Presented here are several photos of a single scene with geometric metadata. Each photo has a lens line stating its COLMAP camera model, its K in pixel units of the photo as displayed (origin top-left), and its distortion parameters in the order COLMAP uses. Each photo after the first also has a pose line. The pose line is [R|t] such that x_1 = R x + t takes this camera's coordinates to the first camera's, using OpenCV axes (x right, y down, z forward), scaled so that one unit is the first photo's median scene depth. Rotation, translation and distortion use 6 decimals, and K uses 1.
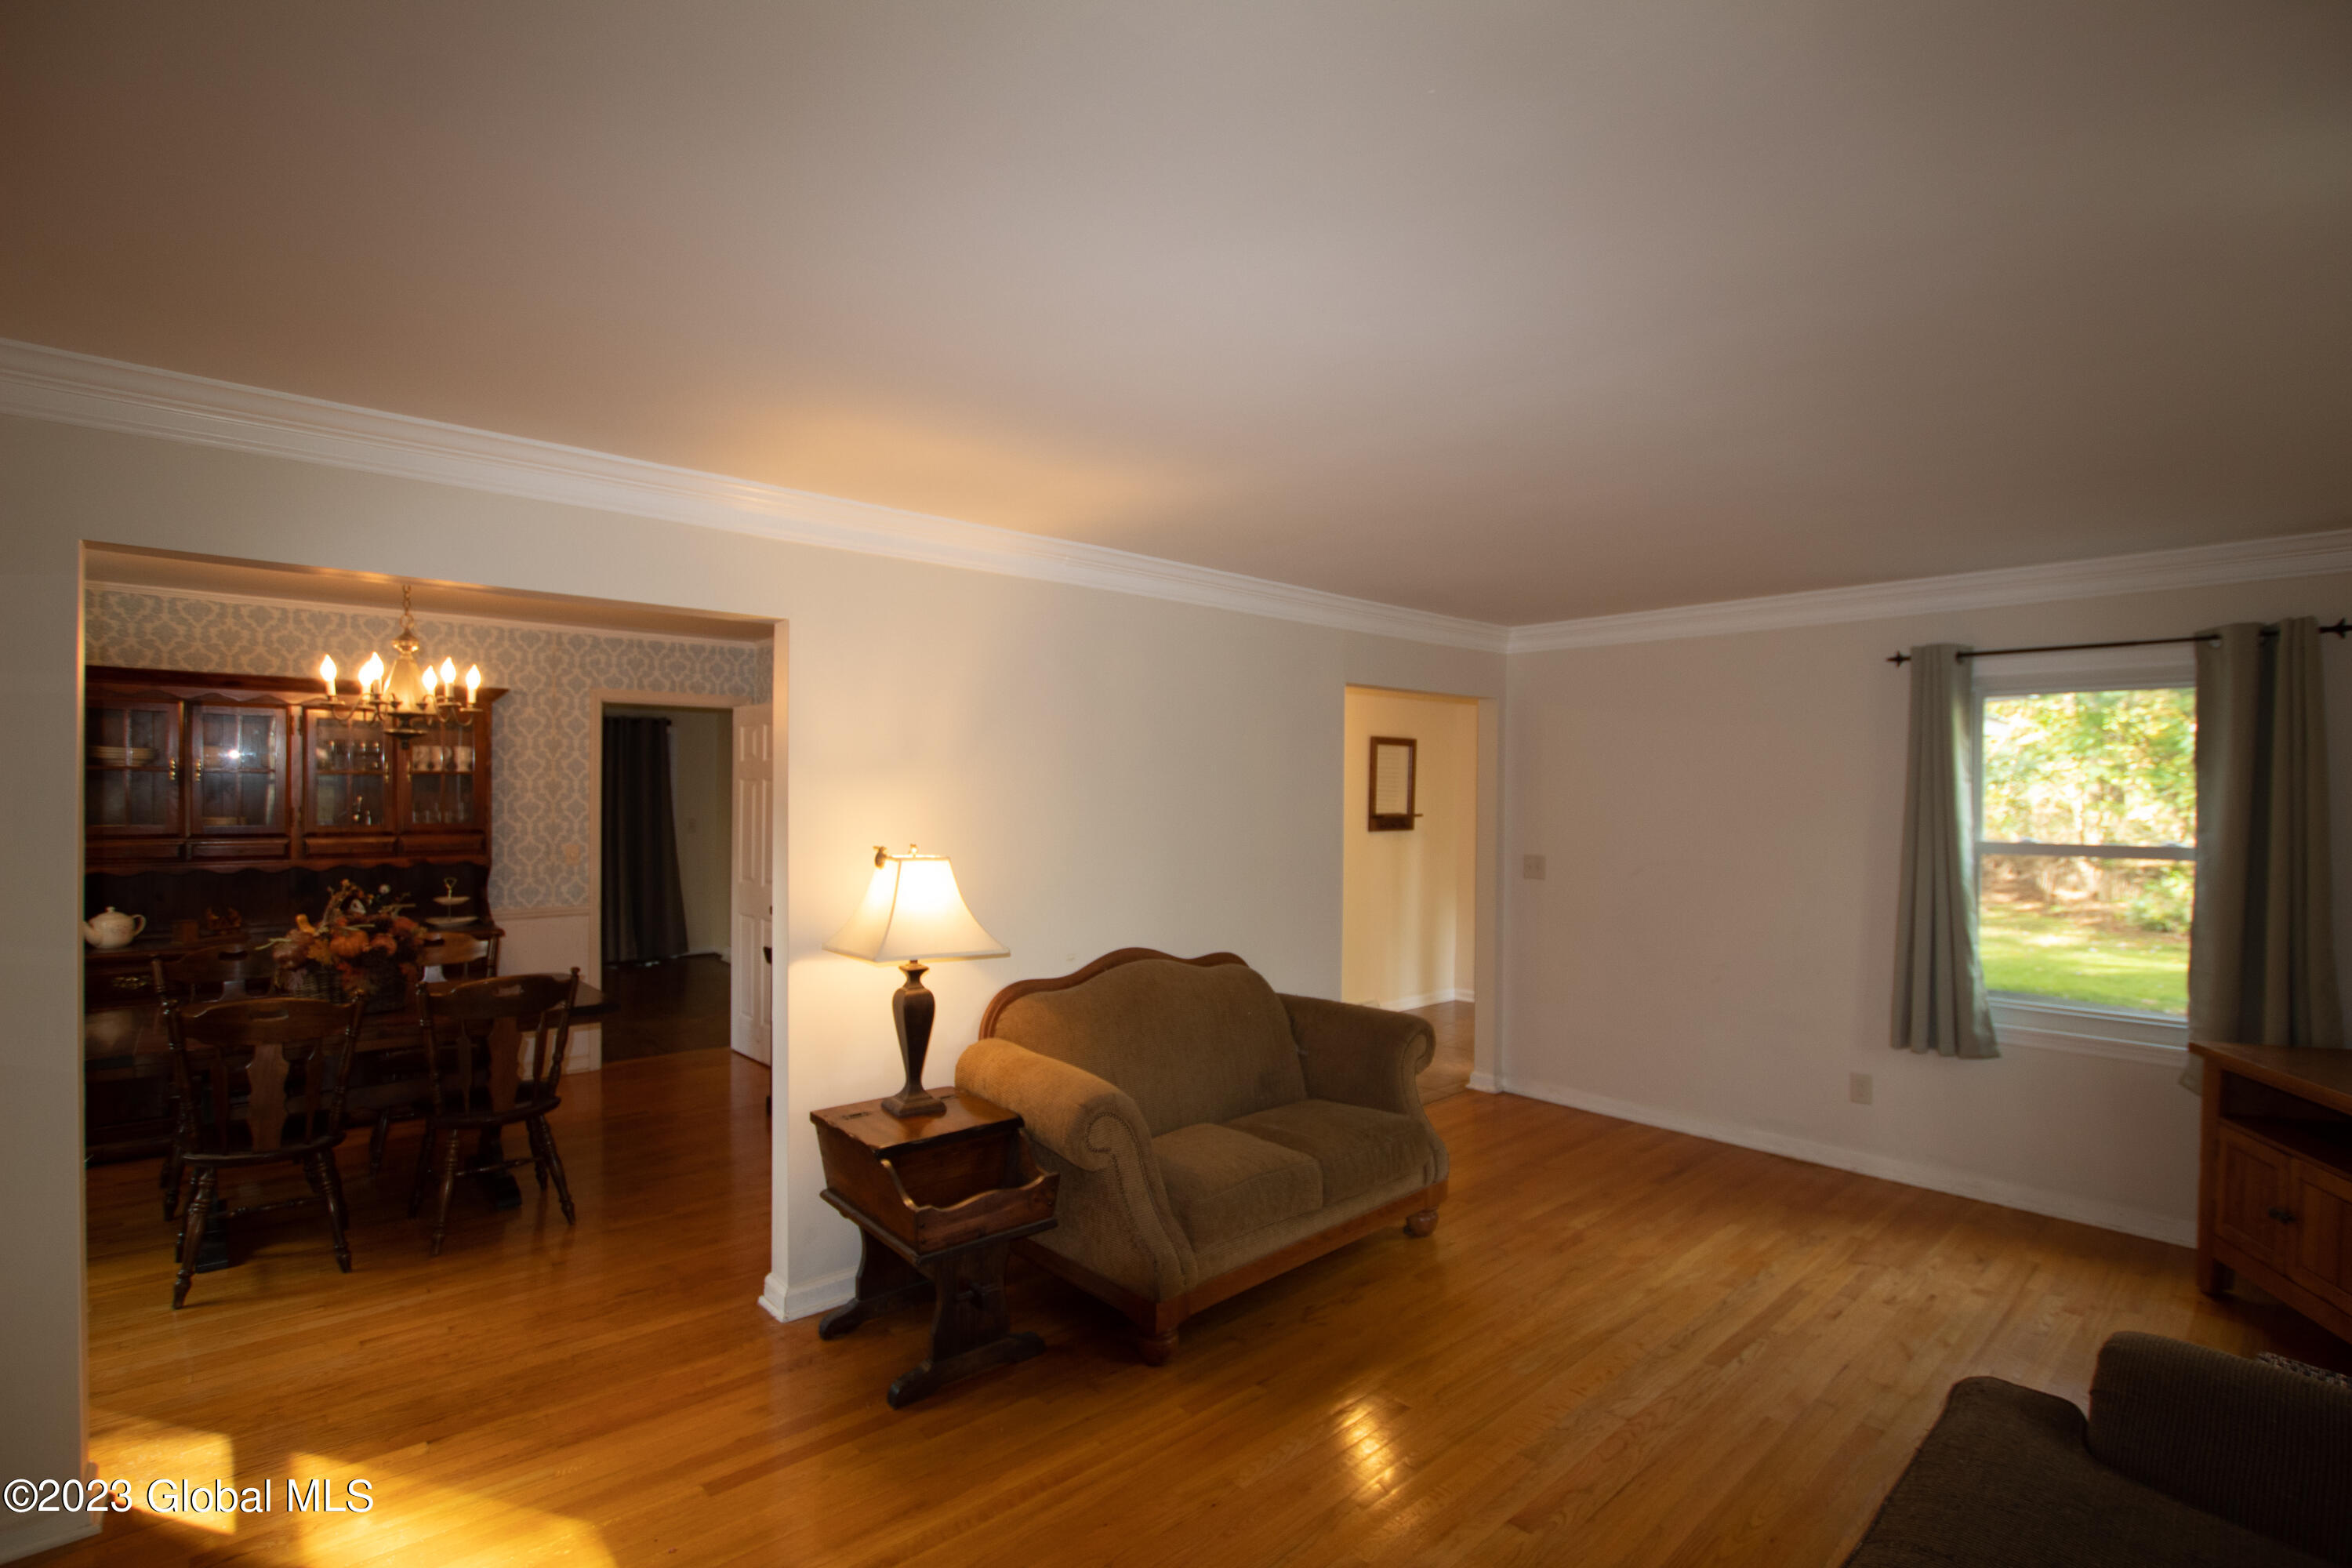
lens RADIAL K [[1093.6, 0, 1180.6], [0, 1093.6, 798.7], [0, 0, 1]] dist [-0.031622, 0.004180]
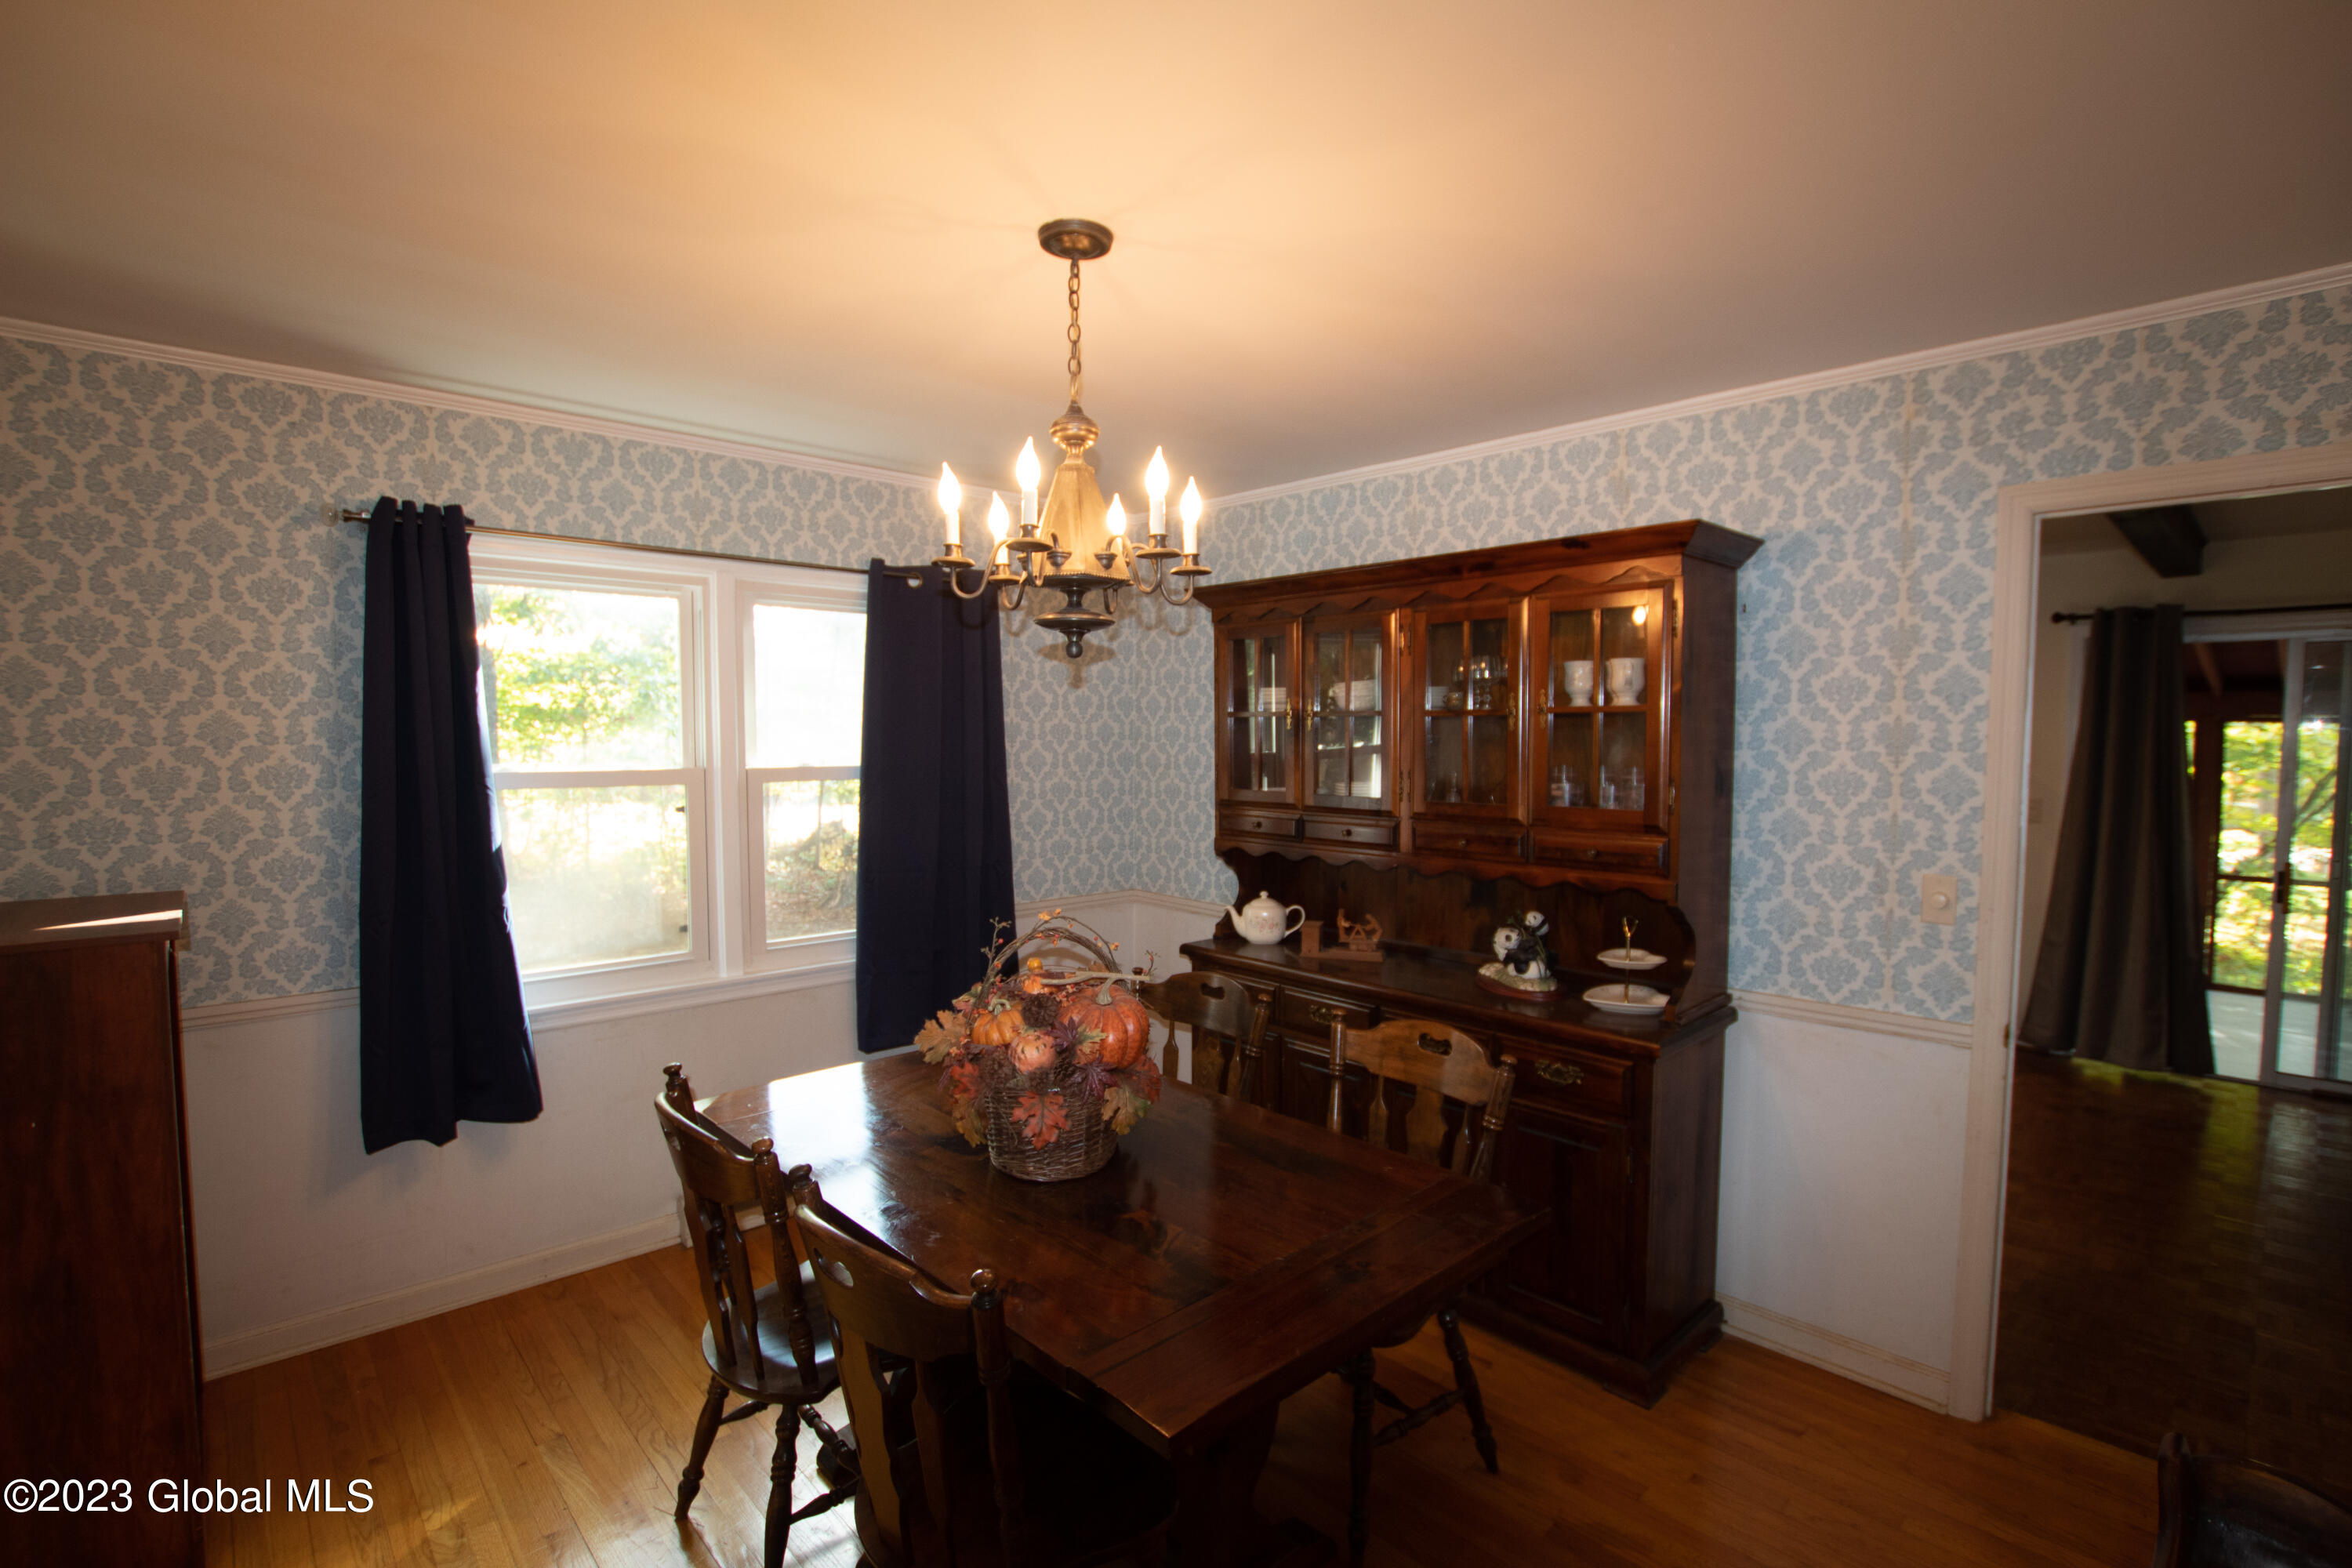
lens RADIAL K [[1093.6, 0, 1182.2], [0, 1093.6, 800.3], [0, 0, 1]] dist [-0.031622, 0.004180]
pose [[0.022095, 0.050247, -0.998492, -0.200502], [-0.009791, 0.998699, 0.050041, -0.005709], [0.999708, 0.008671, 0.022558, 0.914504]]
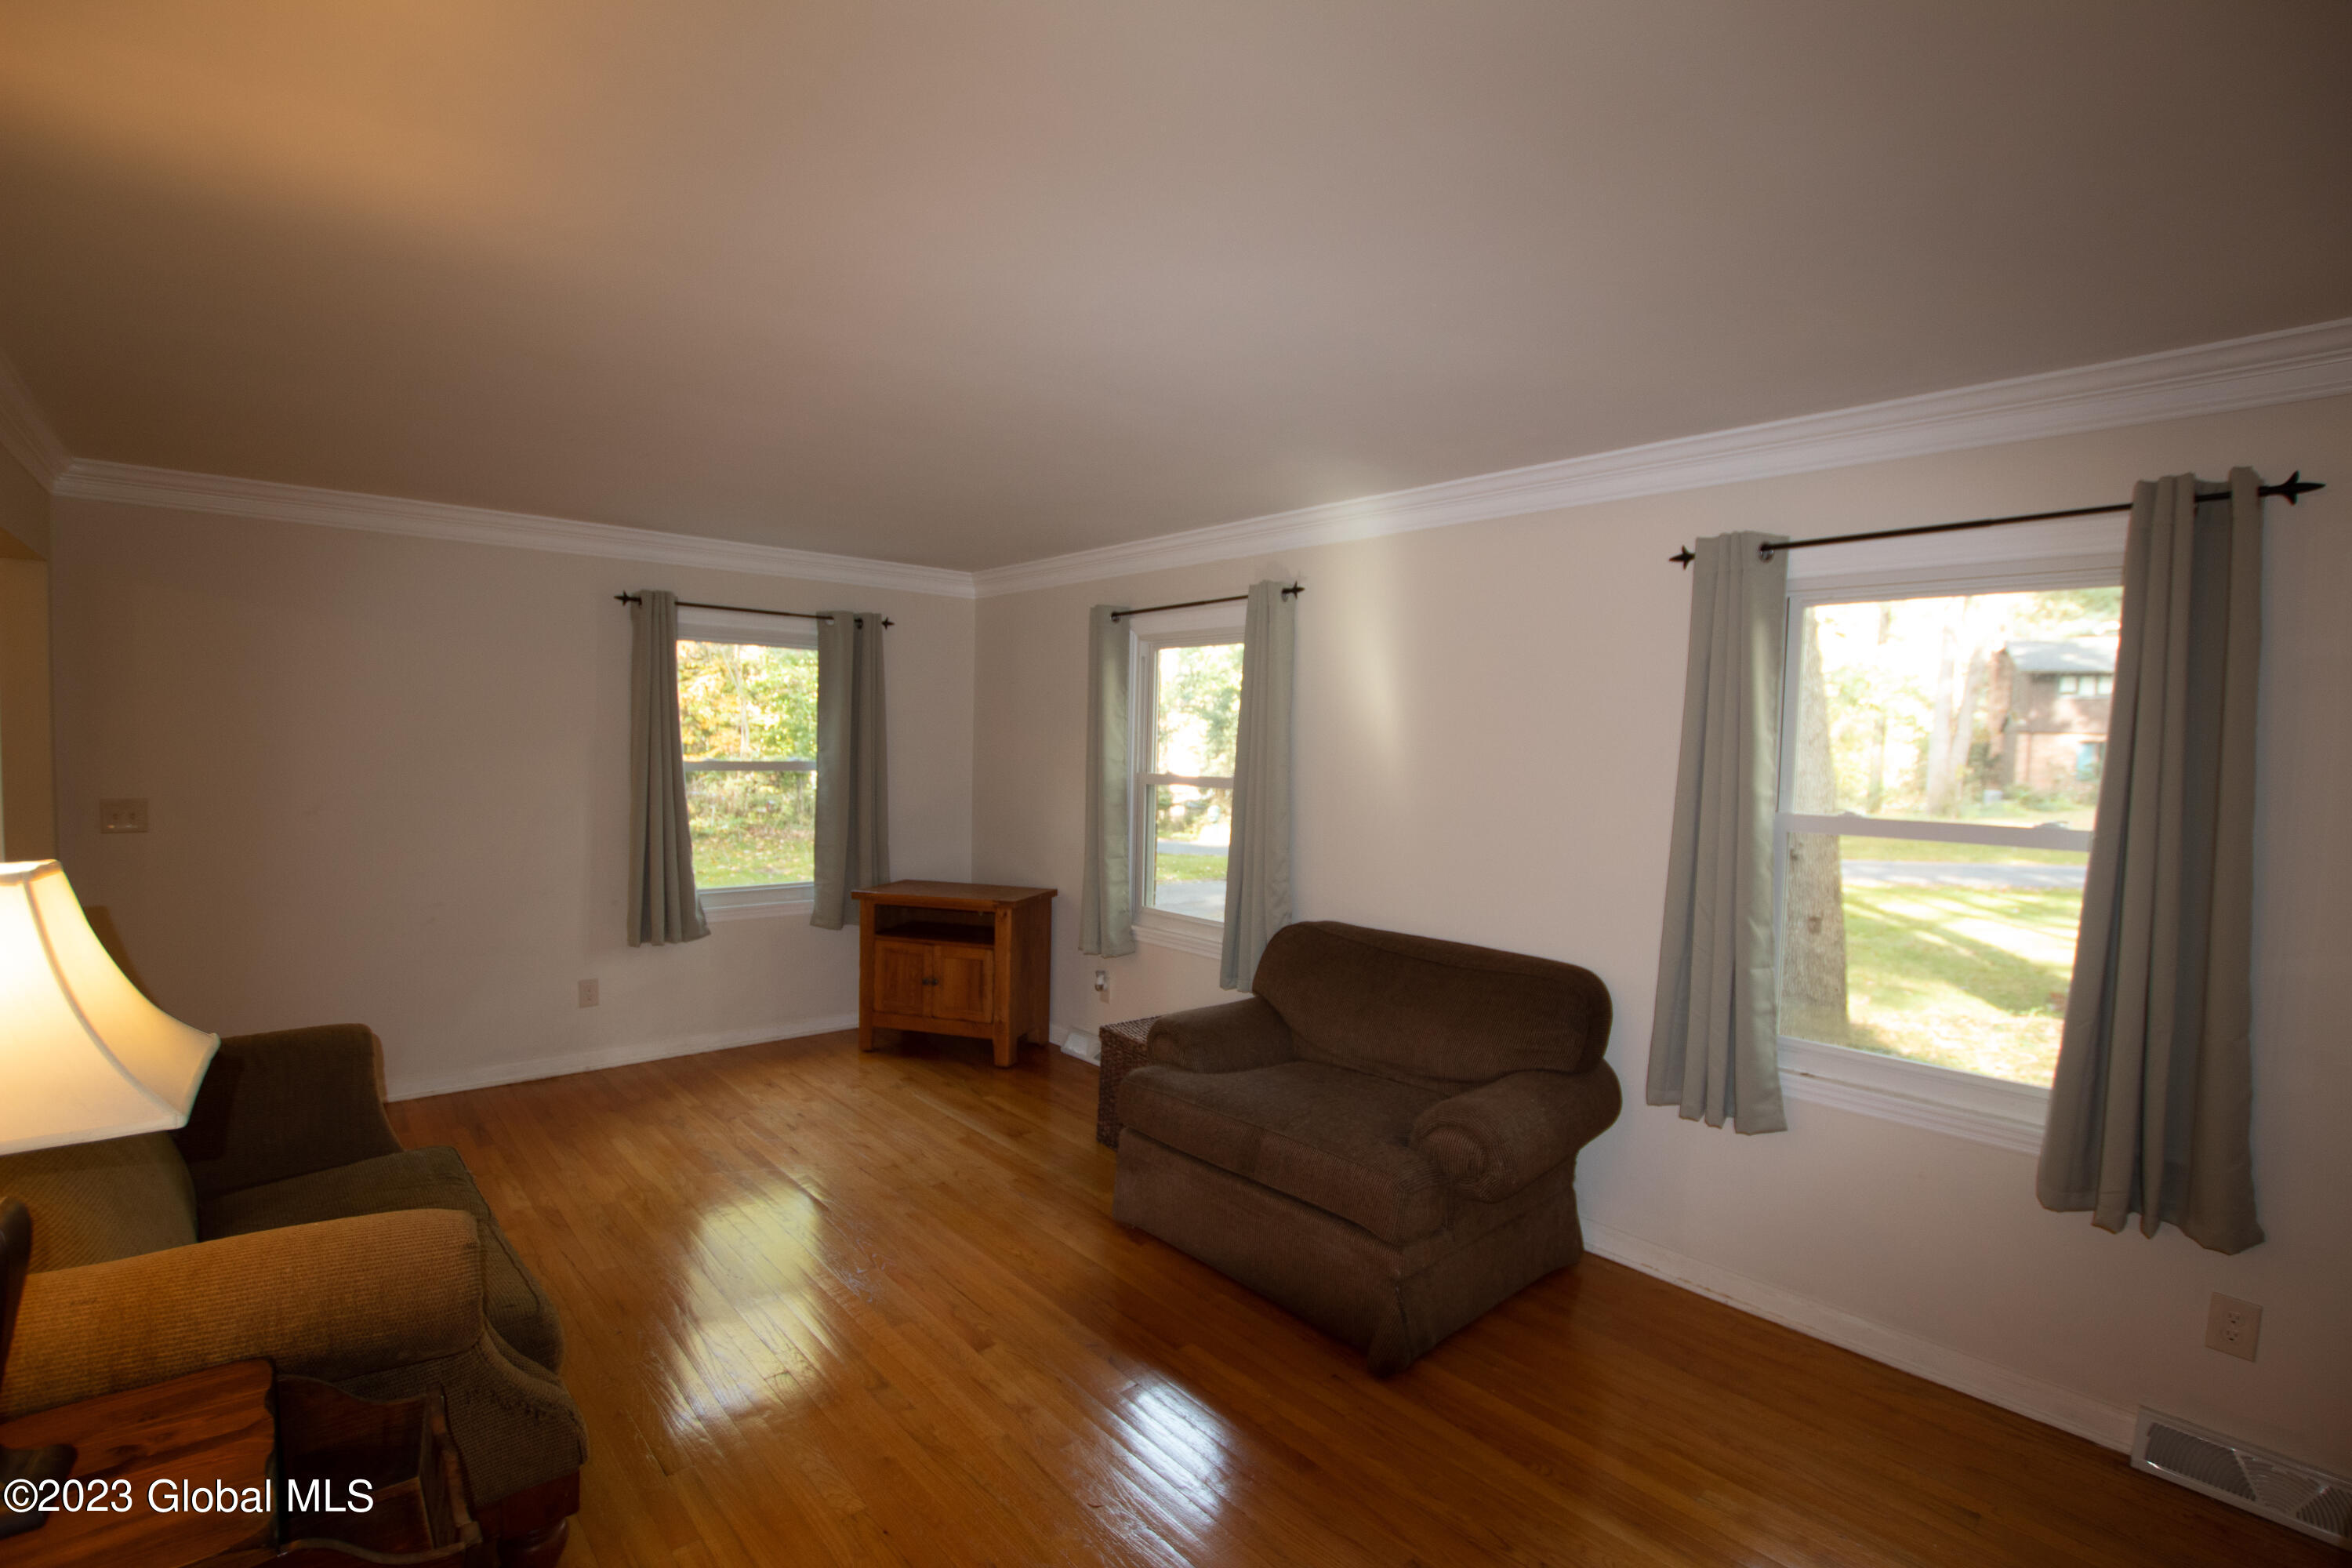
lens RADIAL K [[1093.6, 0, 1168.3], [0, 1093.6, 798.6], [0, 0, 1]] dist [-0.031622, 0.004180]
pose [[0.016694, -0.058903, 0.998124, -0.437794], [-0.017835, 0.998087, 0.059199, -0.000123], [-0.999702, -0.018790, 0.015612, 0.414032]]
